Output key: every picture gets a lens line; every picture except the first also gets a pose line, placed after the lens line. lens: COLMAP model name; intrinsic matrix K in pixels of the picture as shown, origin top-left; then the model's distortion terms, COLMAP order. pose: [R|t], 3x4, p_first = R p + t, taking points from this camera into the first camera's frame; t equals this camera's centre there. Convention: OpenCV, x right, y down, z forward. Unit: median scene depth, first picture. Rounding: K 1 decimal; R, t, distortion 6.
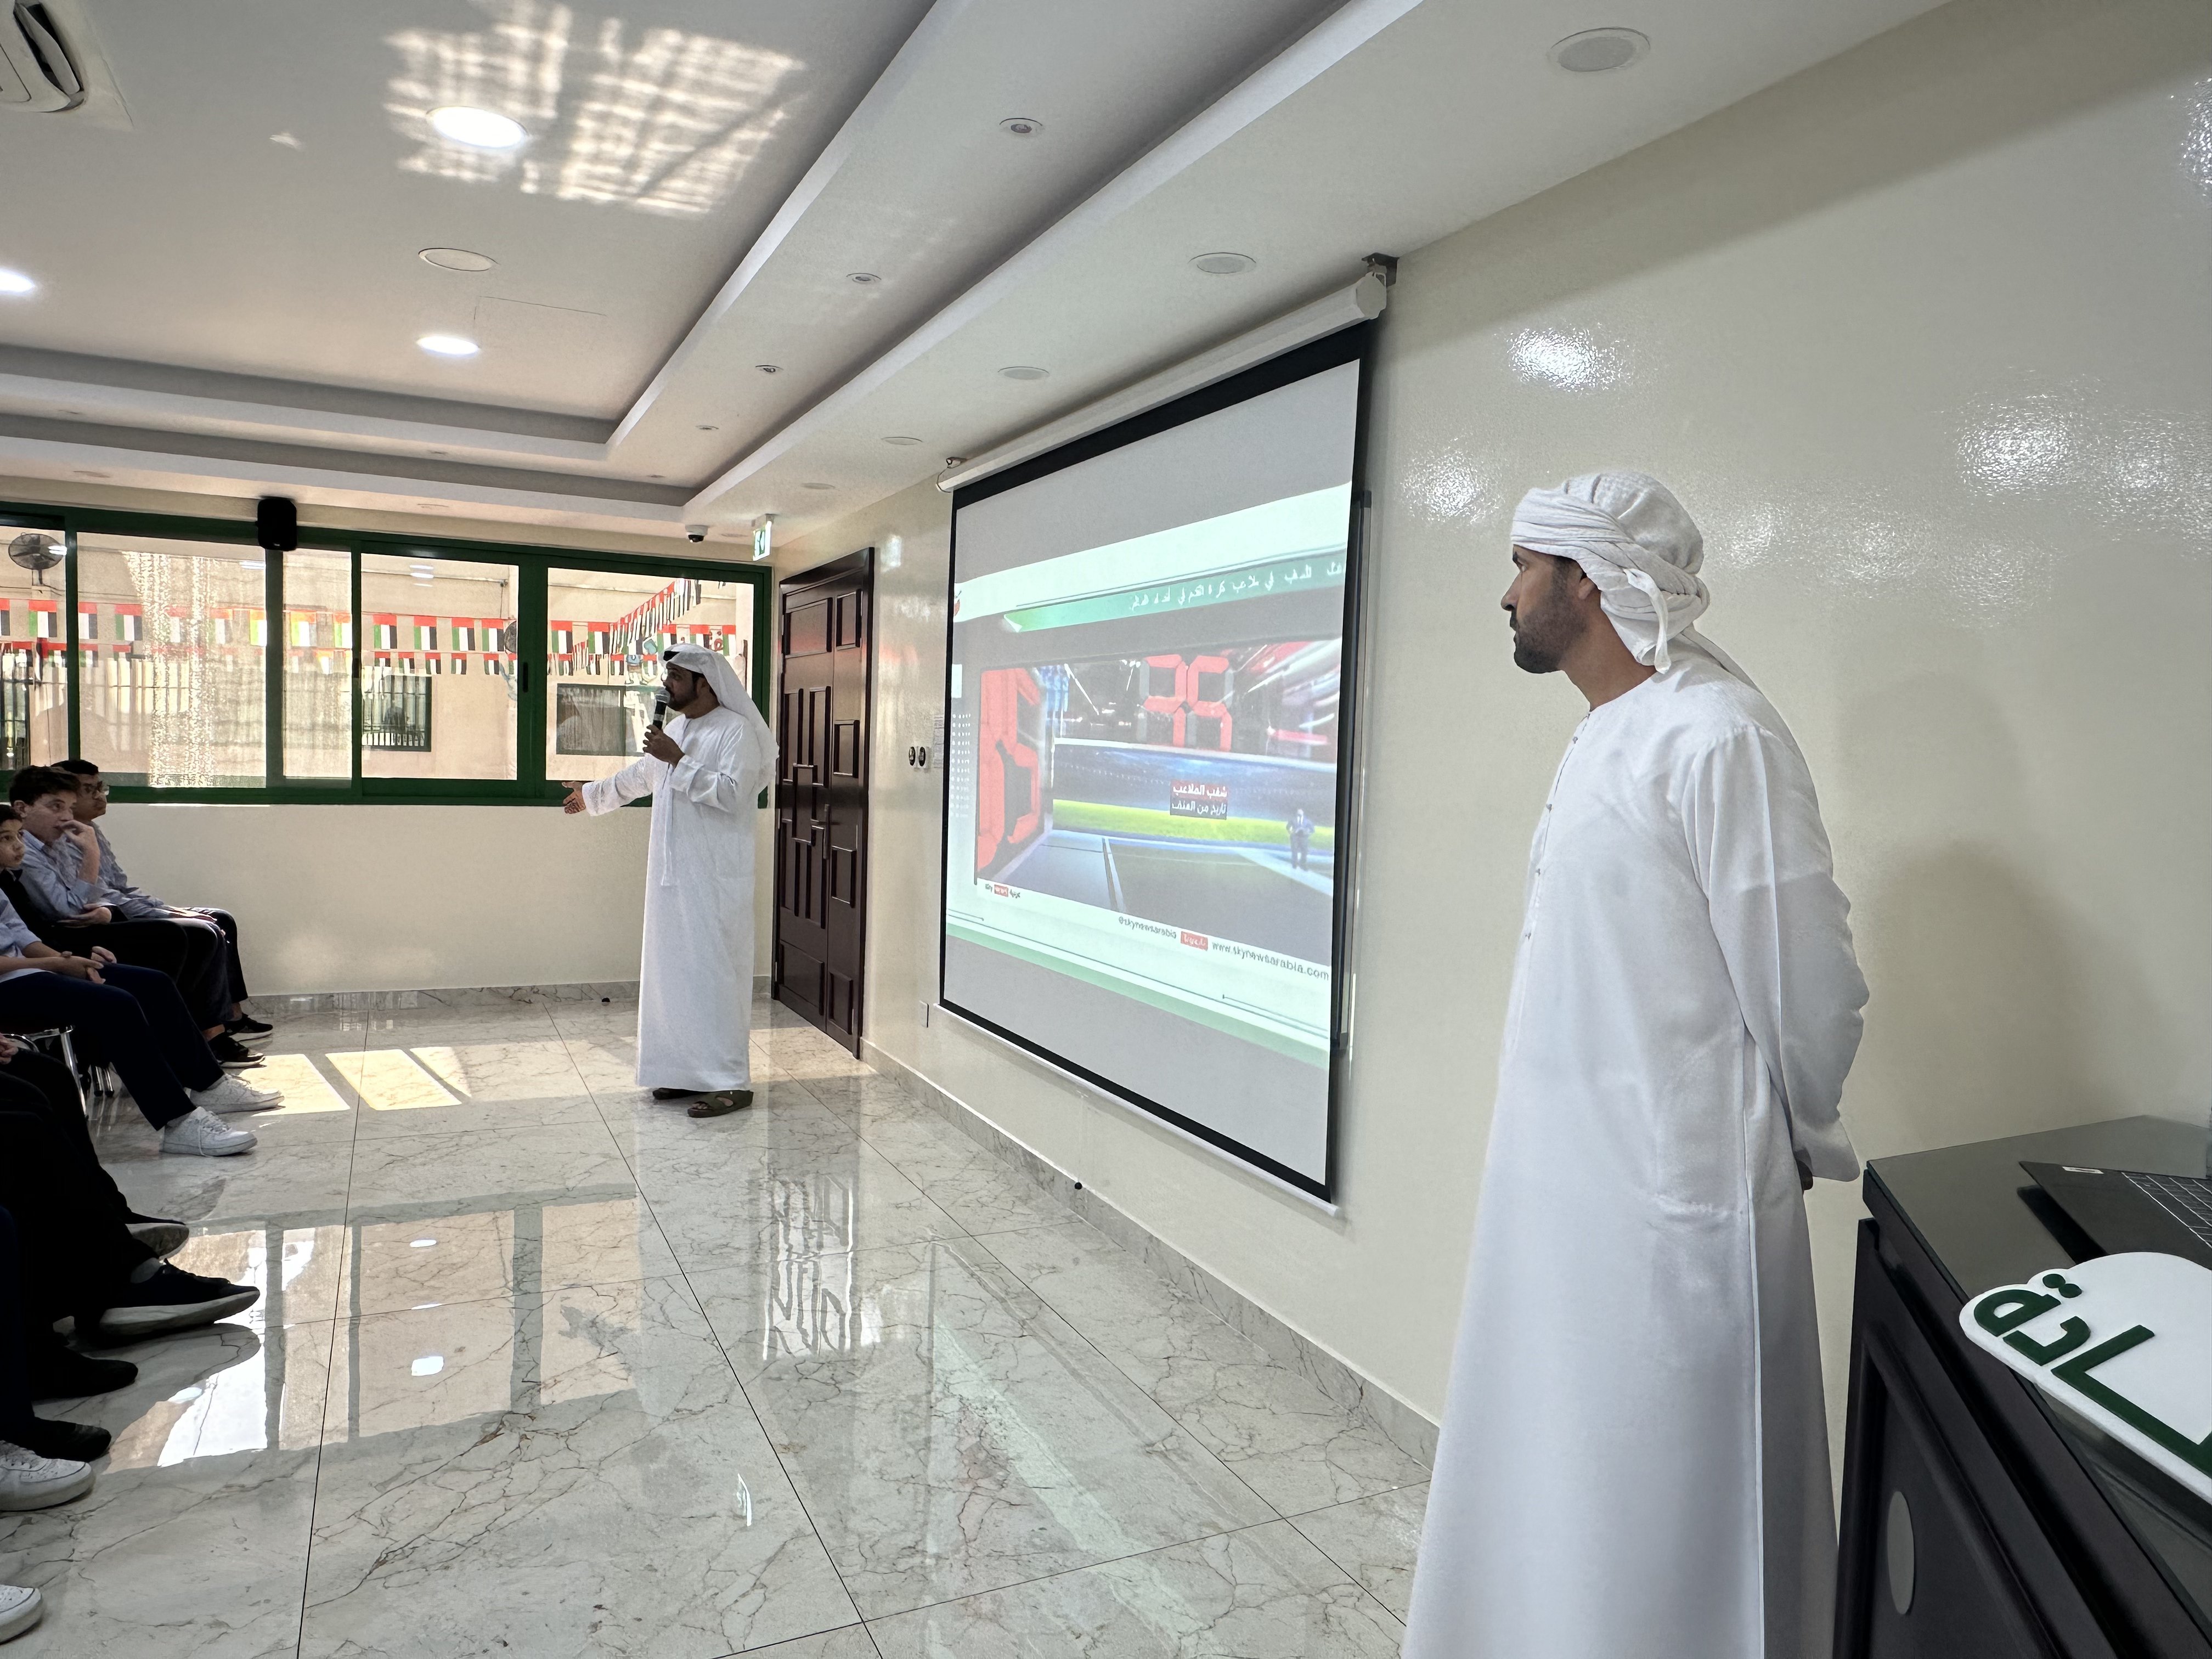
lens RADIAL K [[1413.2, 0, 1106.0], [0, 1413.2, 829.5], [0, 0, 1]] dist [-0.003690, -0.001292]
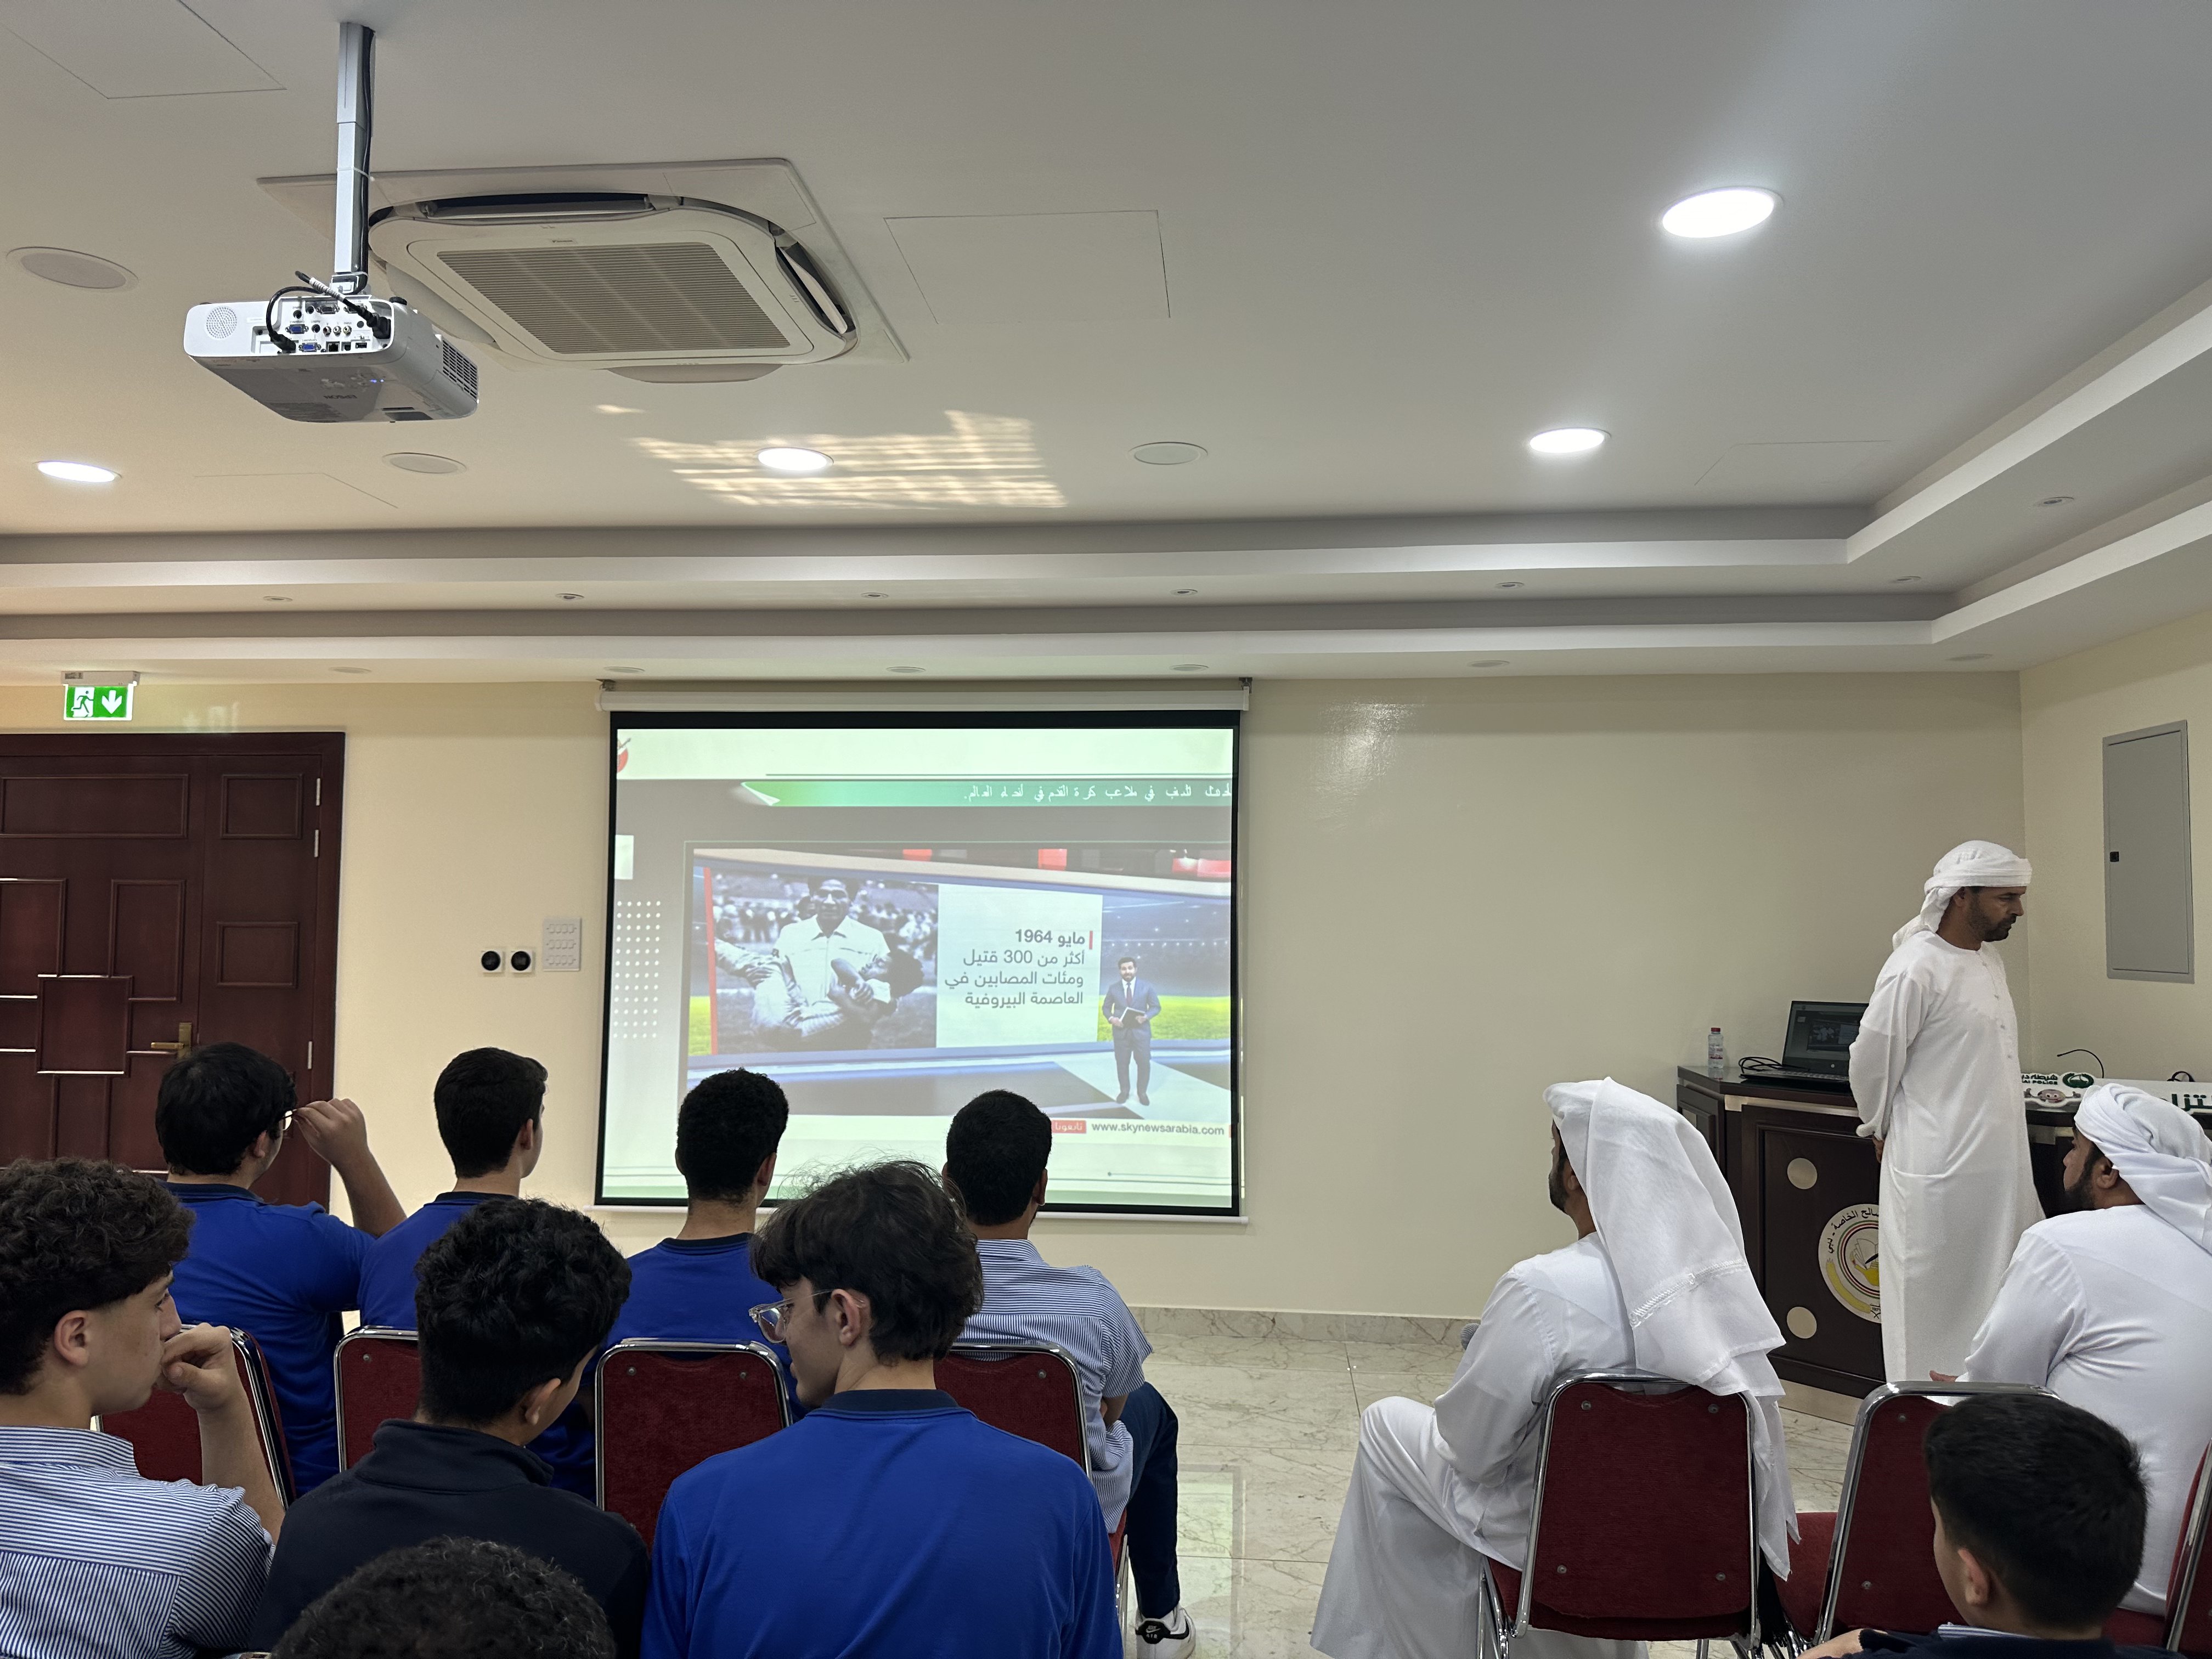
lens RADIAL K [[1568.8, 0, 1104.8], [0, 1568.8, 793.1], [0, 0, 1]] dist [0.007017, -0.000465]
pose [[0.511207, 0.034205, 0.858777, -1.379424], [0.055570, 0.995801, -0.072742, -0.102720], [-0.857659, 0.084909, 0.507159, 0.124586]]
